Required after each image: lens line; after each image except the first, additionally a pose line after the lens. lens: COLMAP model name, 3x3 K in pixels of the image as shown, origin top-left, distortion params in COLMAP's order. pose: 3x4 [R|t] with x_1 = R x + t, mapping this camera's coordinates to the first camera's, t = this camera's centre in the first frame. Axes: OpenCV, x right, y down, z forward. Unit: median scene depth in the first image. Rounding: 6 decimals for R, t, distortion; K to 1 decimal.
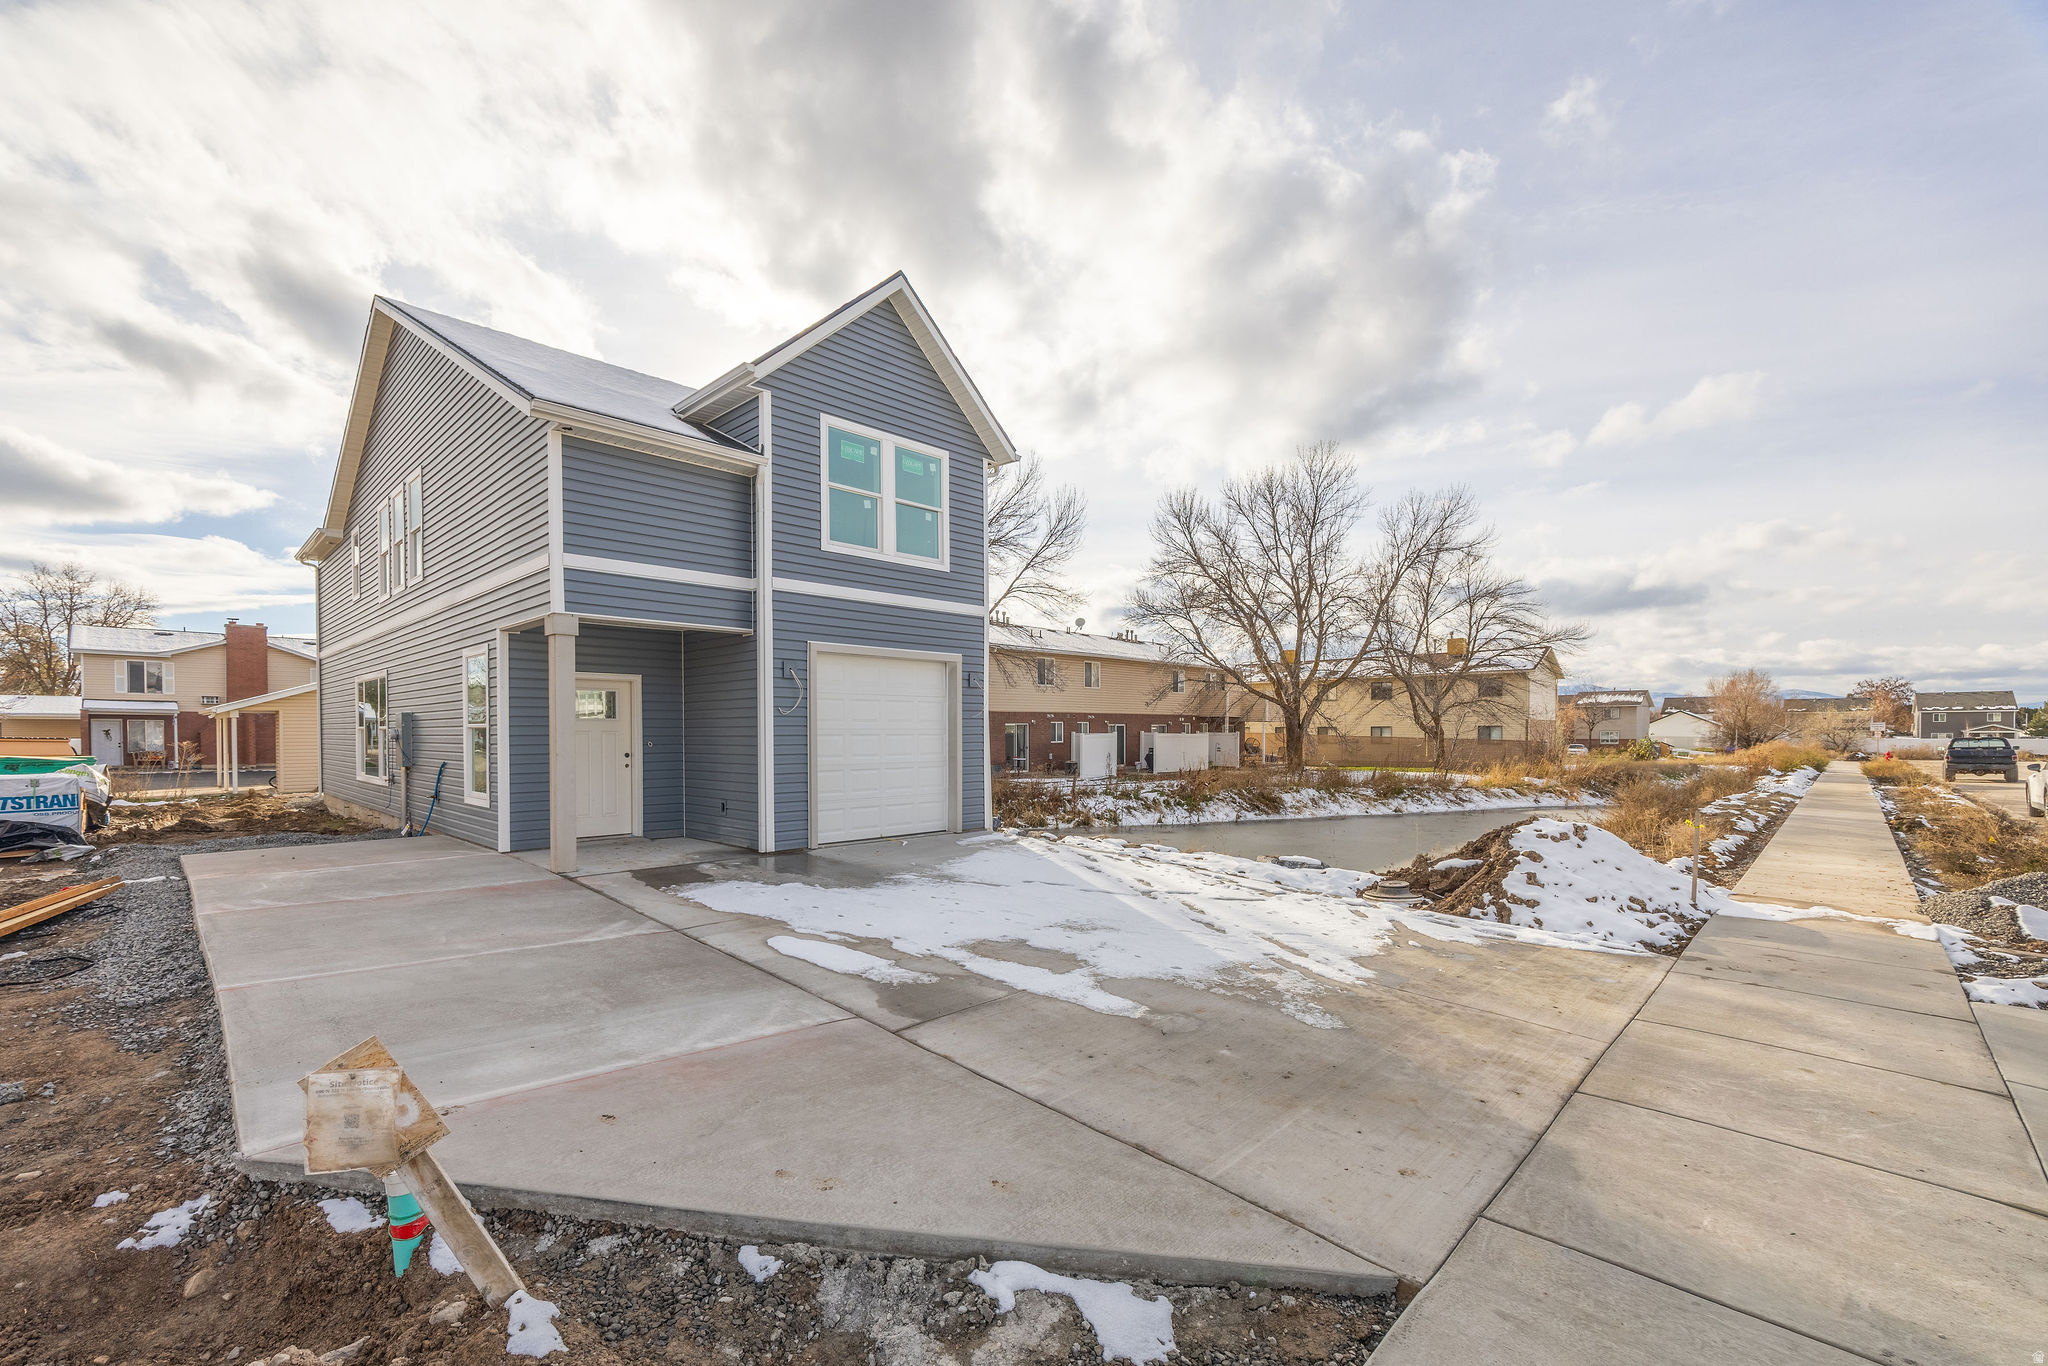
lens RADIAL K [[857.0, 0, 1008.0], [0, 857.0, 734.8], [0, 0, 1]] dist [-0.011745, 0.000046]
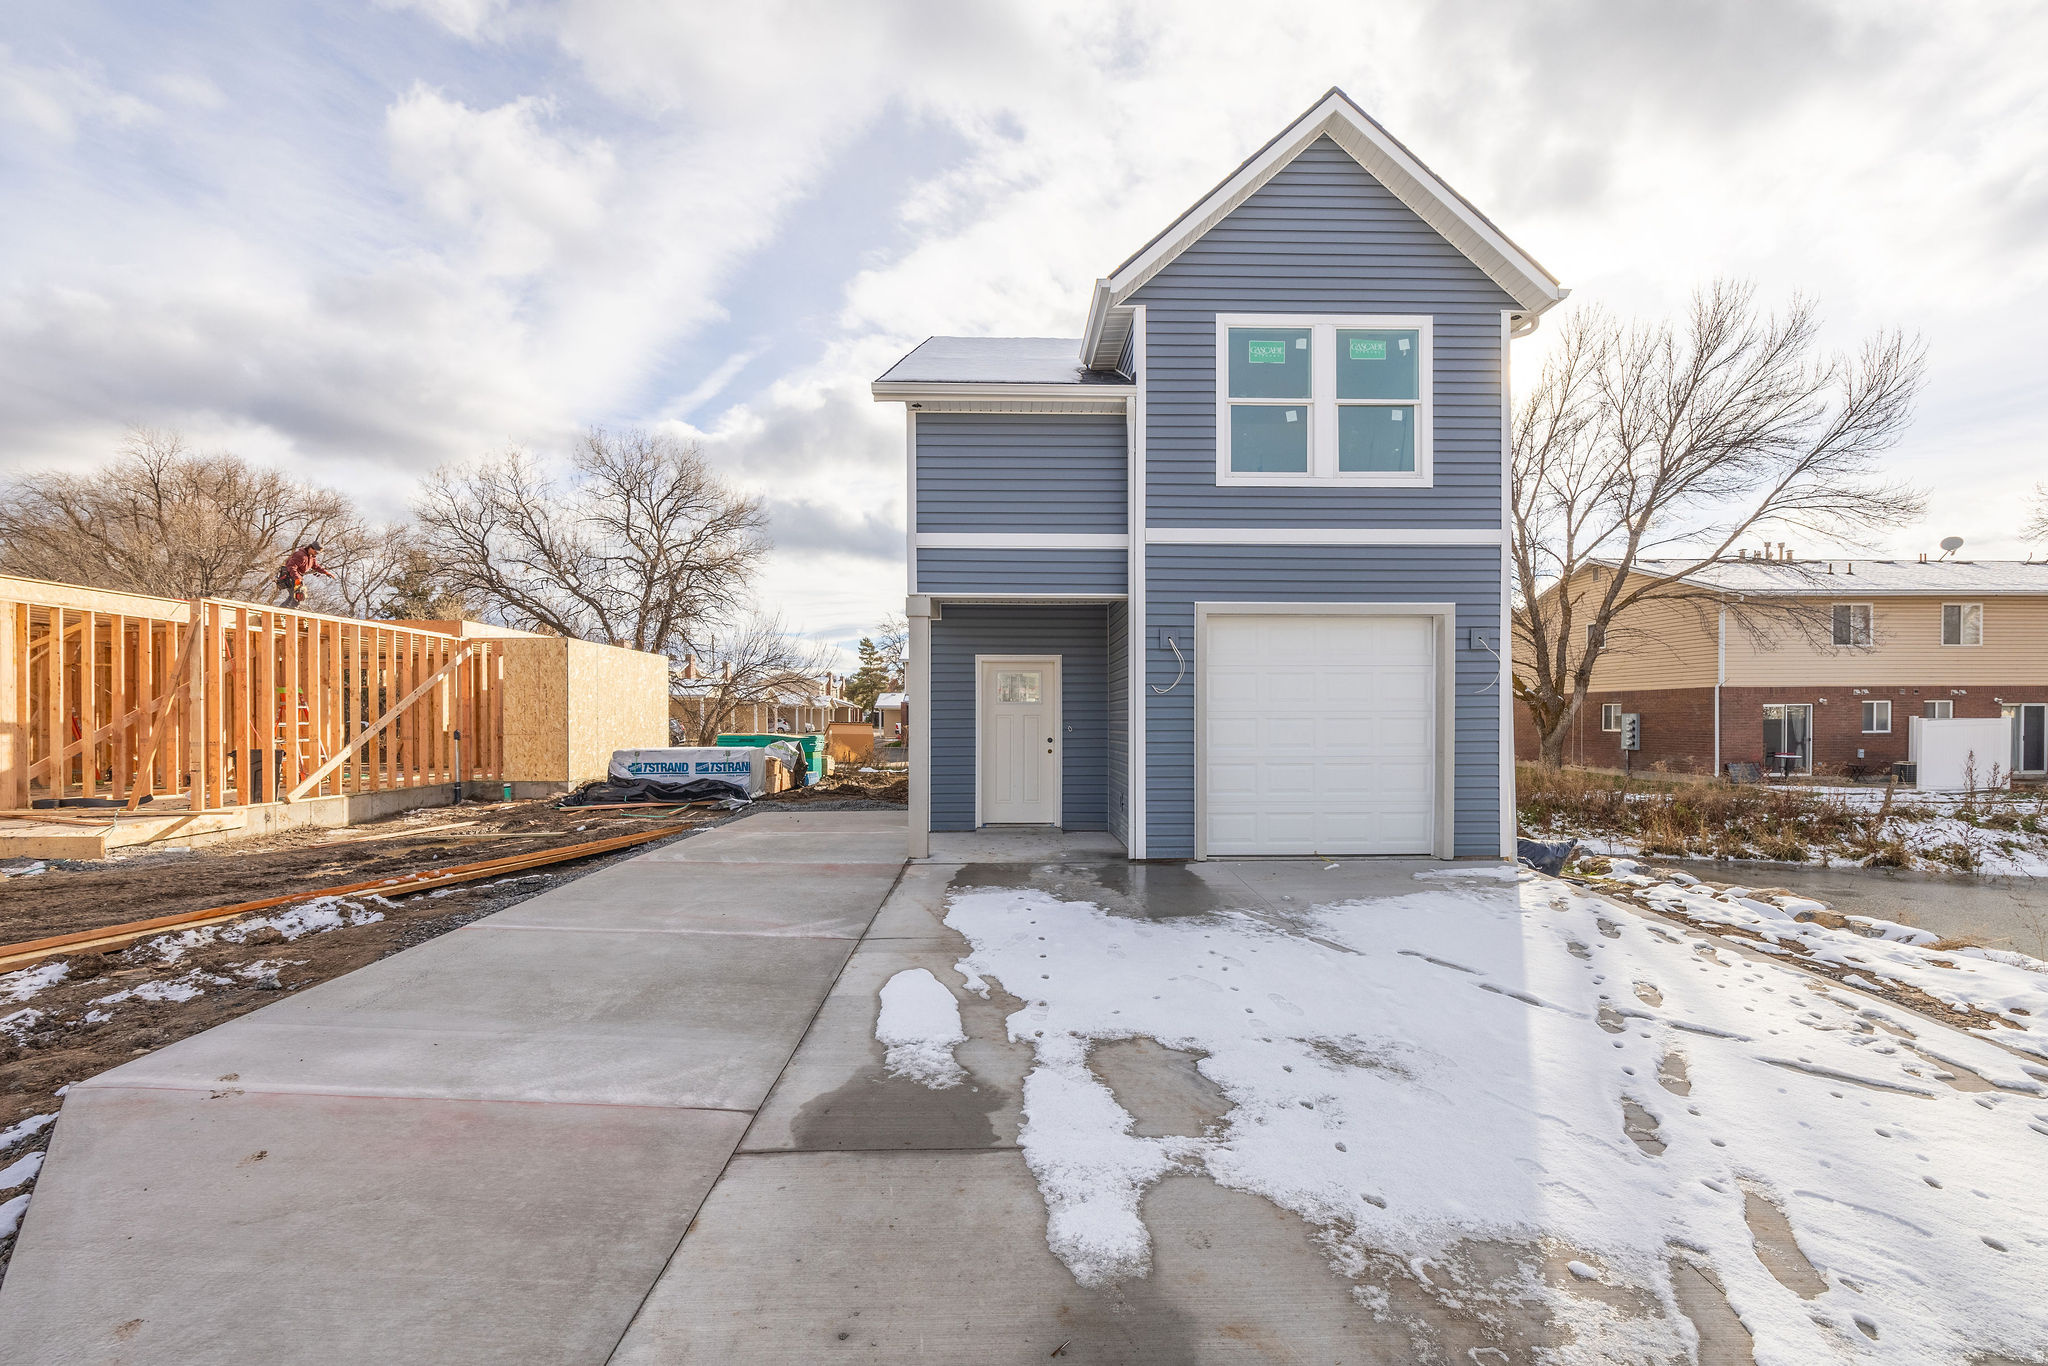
lens RADIAL K [[882.4, 0, 1012.0], [0, 882.4, 722.4], [0, 0, 1]] dist [-0.006747, 0.000791]
pose [[0.716536, 0.002390, -0.697546, 0.229550], [-0.001193, 0.999997, 0.002201, 0.002121], [0.697549, -0.000745, 0.716537, 0.294599]]
